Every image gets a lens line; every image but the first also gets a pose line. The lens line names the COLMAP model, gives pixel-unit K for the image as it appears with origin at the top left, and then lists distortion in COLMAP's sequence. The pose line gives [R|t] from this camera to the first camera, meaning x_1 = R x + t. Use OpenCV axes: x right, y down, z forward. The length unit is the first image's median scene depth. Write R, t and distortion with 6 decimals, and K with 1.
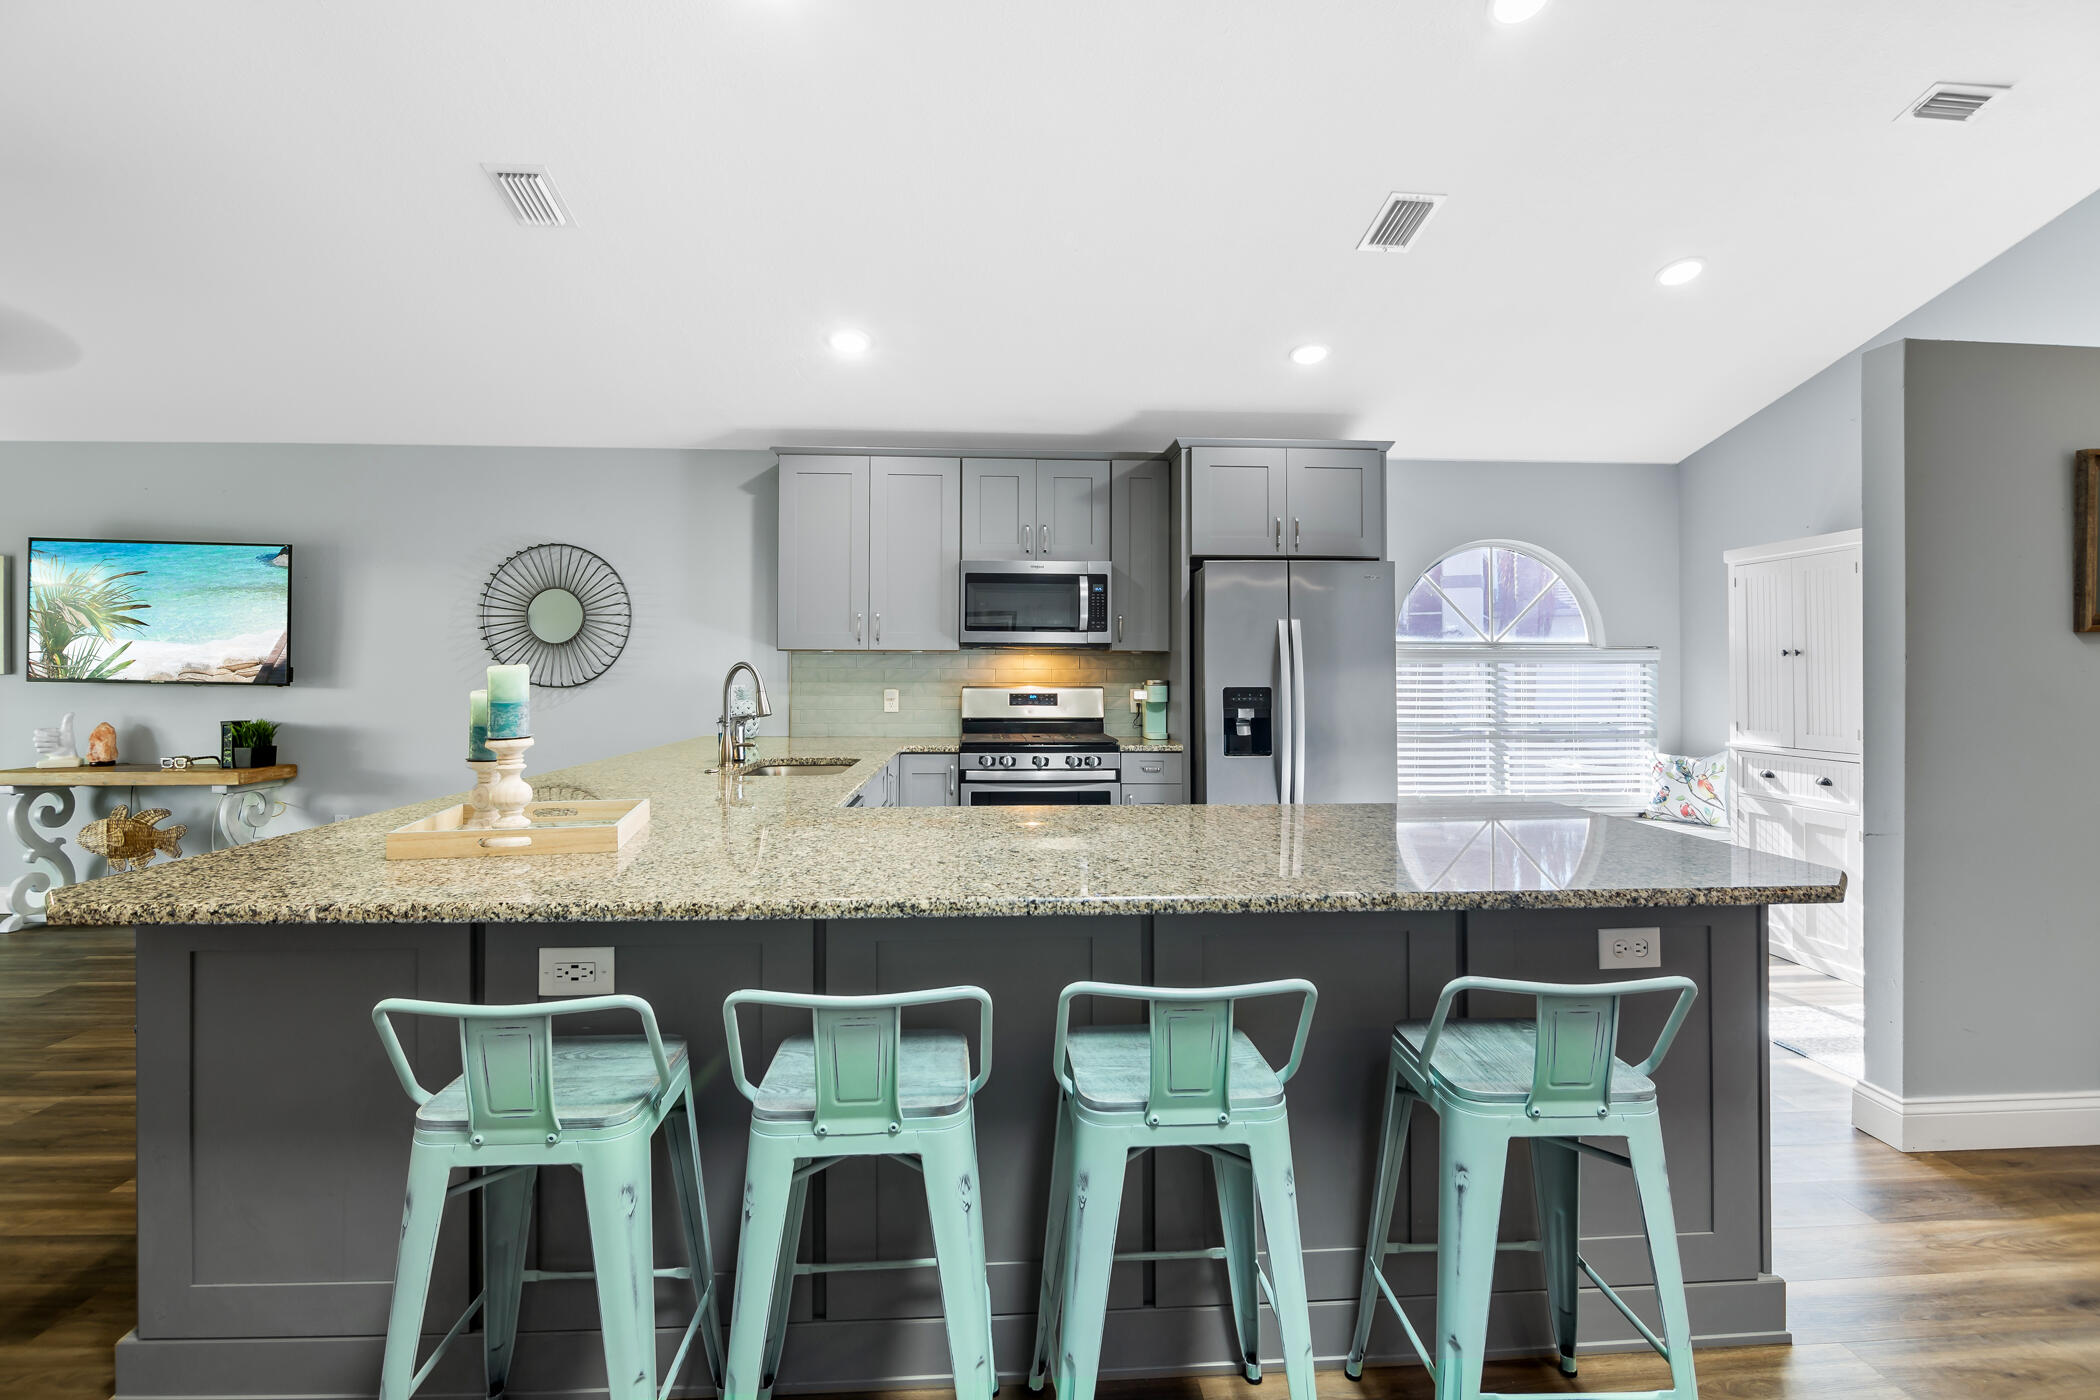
lens RADIAL K [[973.8, 0, 1054.7], [0, 973.8, 698.7], [0, 0, 1]] dist [-0.013315, -0.001032]
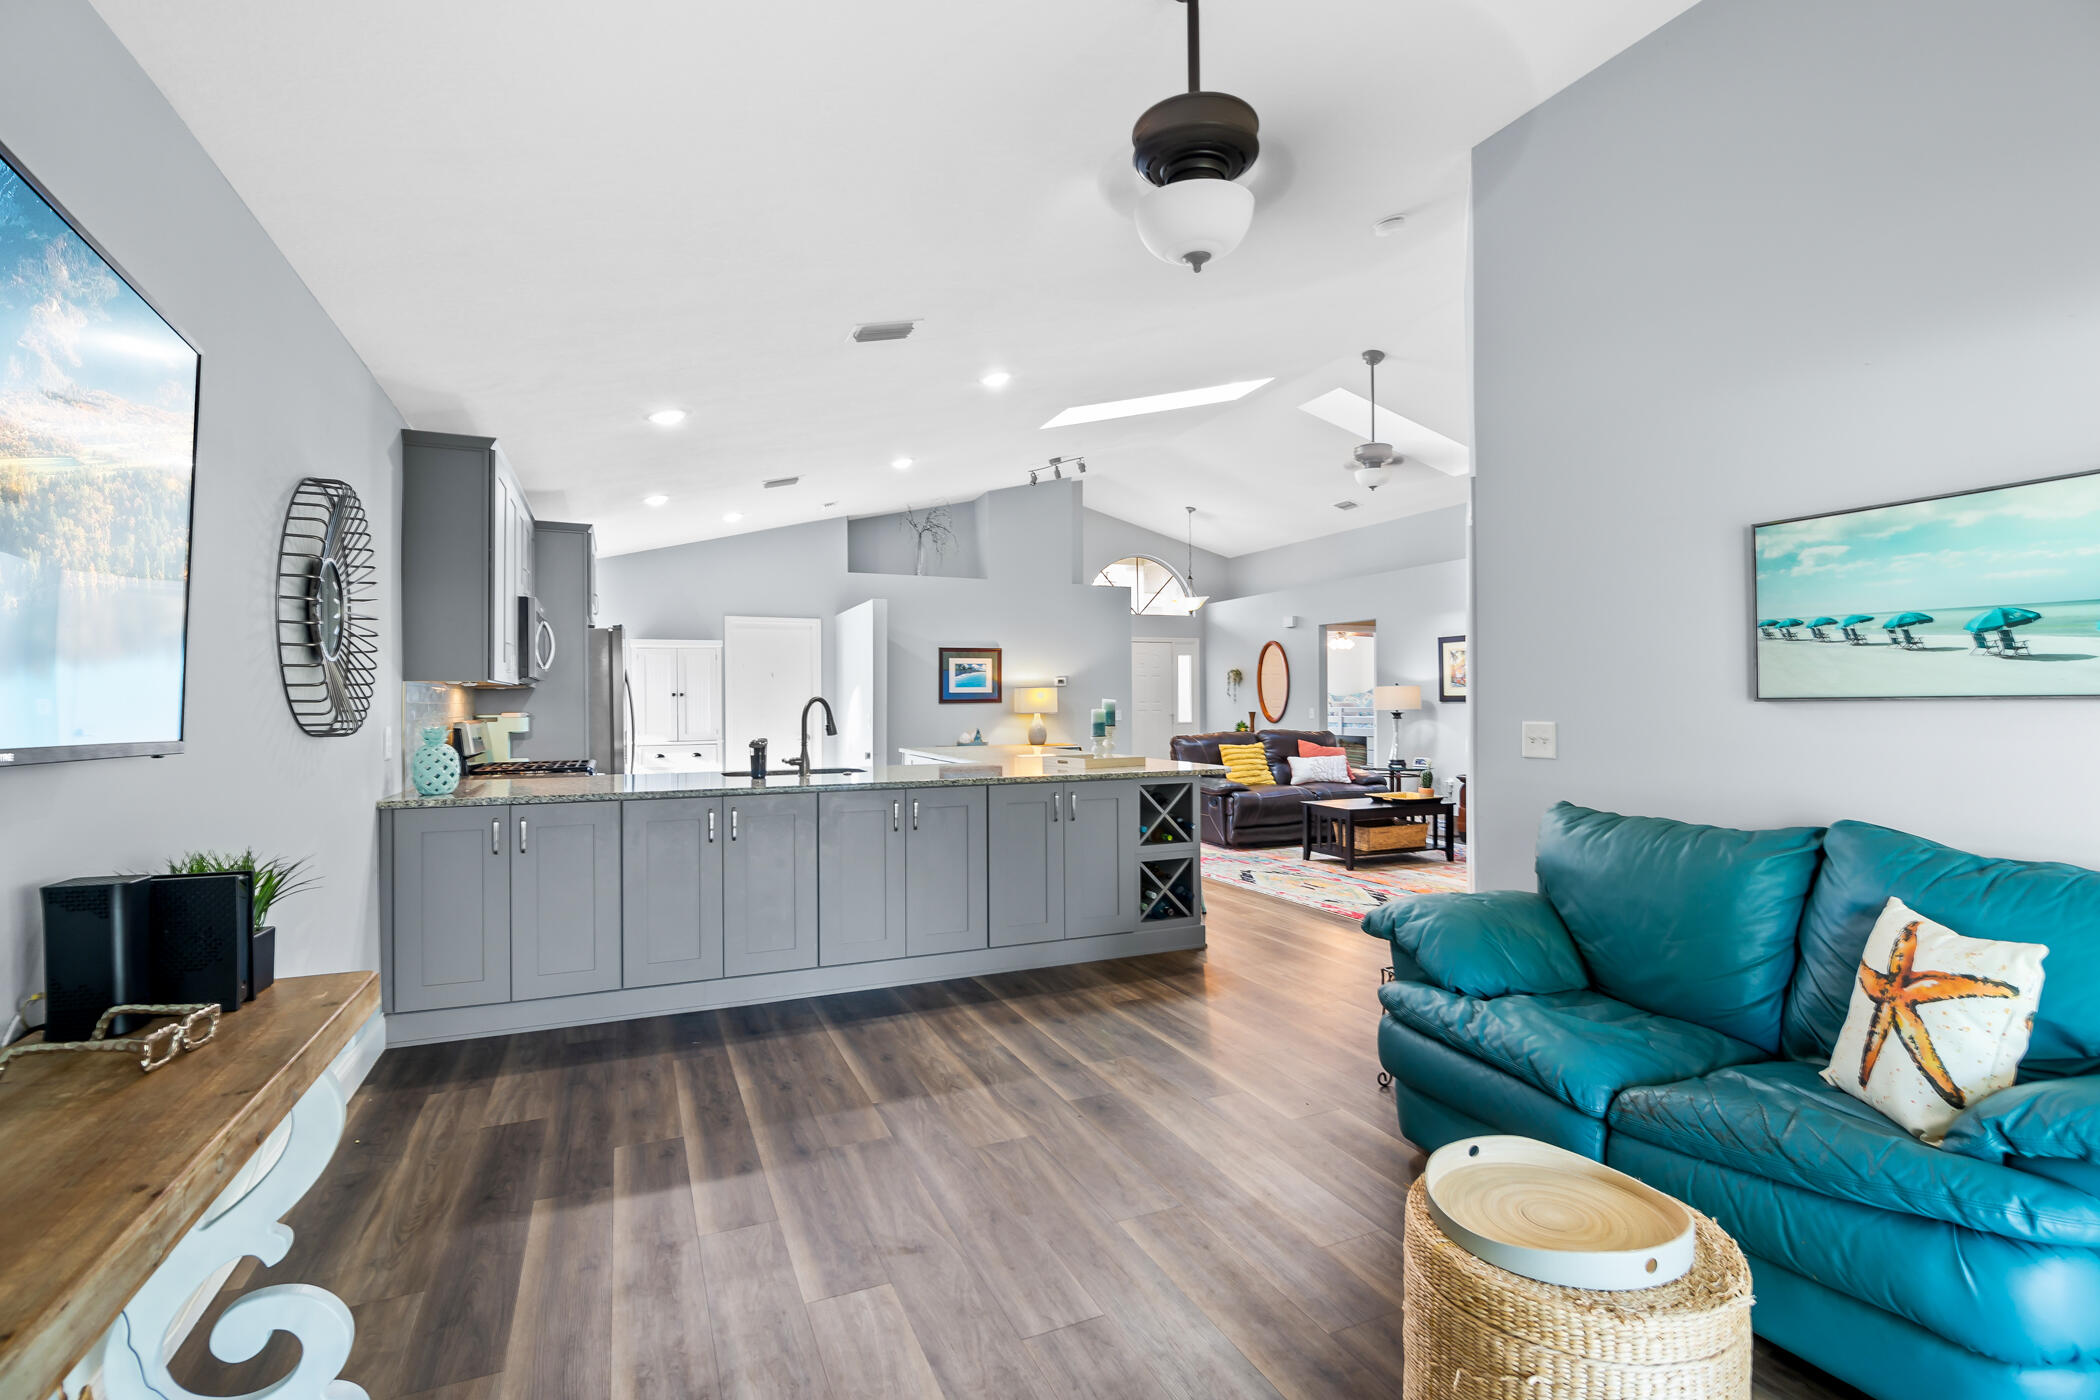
lens RADIAL K [[973.8, 0, 1054.7], [0, 973.8, 698.7], [0, 0, 1]] dist [-0.013315, -0.001032]
pose [[-0.350857, 0.003675, 0.936422, -1.247847], [0.032114, 0.999451, 0.008110, -0.025049], [-0.935878, 0.032918, -0.350783, 0.841048]]
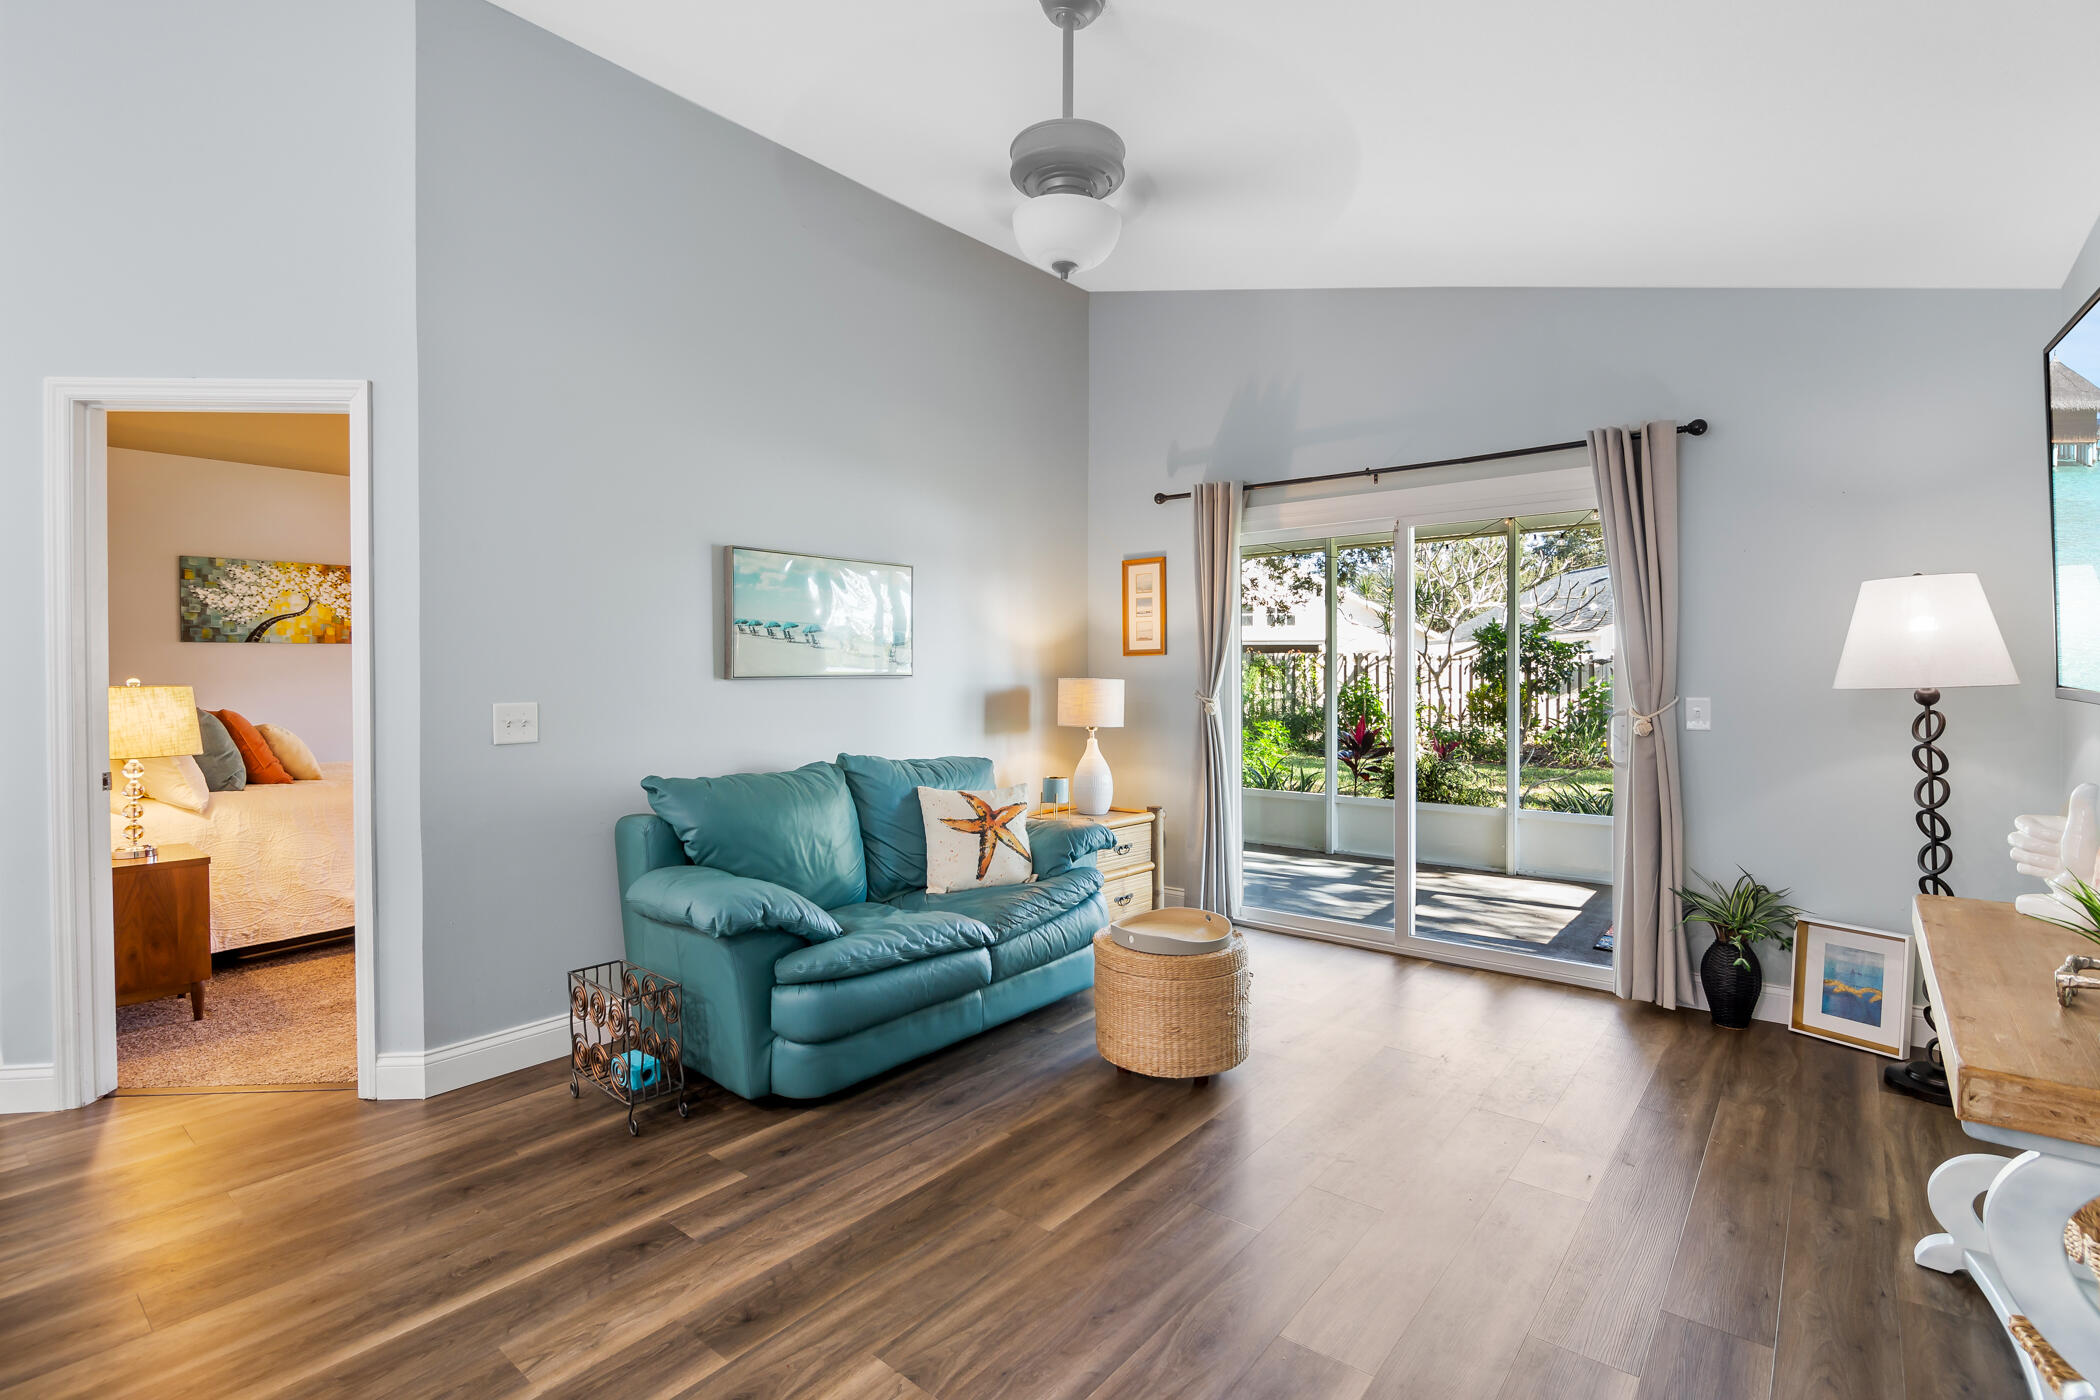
lens RADIAL K [[969.4, 0, 1045.1], [0, 969.4, 692.4], [0, 0, 1]] dist [-0.001342, -0.000079]
pose [[-0.681300, 0.013787, -0.731874, -0.472508], [-0.017693, 0.999220, 0.035294, -0.026444], [0.731790, 0.036995, -0.680525, 0.948519]]
